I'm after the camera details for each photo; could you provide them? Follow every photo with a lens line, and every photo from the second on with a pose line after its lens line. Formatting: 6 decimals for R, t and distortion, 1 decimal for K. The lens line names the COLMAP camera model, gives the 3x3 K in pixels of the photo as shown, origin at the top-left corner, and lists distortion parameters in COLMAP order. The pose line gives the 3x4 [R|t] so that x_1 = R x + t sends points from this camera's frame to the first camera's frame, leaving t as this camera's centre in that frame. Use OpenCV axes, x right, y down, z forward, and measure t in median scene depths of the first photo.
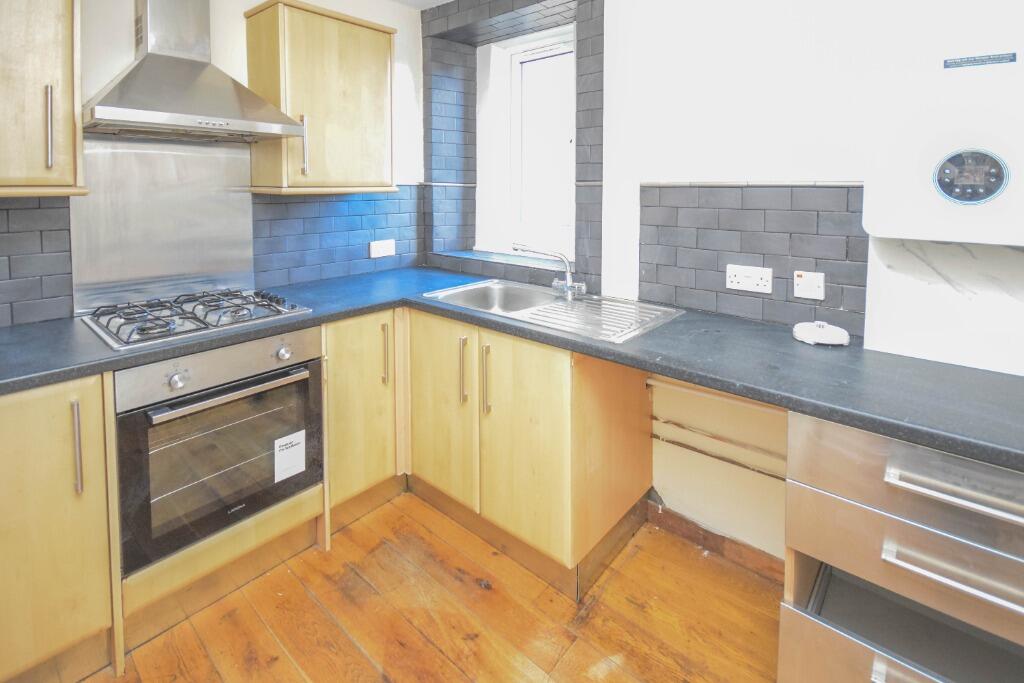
lens RADIAL K [[527.2, 0, 444.8], [0, 527.2, 290.2], [0, 0, 1]] dist [-0.002353, 0.000361]
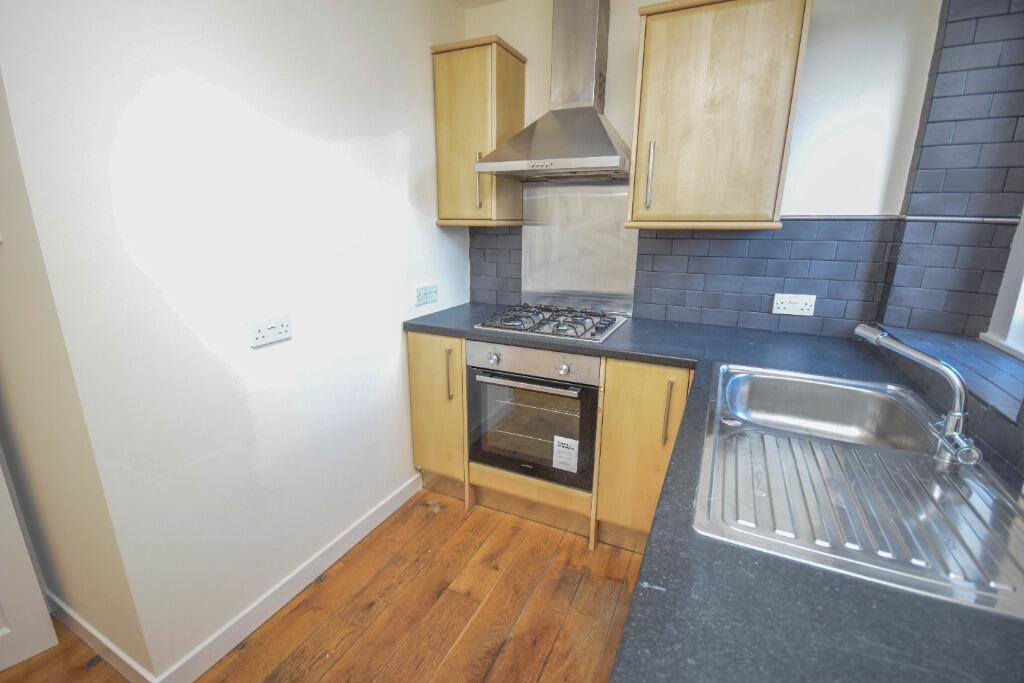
lens RADIAL K [[425.5, 0, 514.9], [0, 425.5, 380.3], [0, 0, 1]] dist [0.000875, -0.000061]
pose [[0.294584, 0.336892, -0.894273, 0.468105], [-0.189771, 0.937784, 0.290771, -0.101634], [0.936593, 0.084051, 0.340189, 0.523510]]
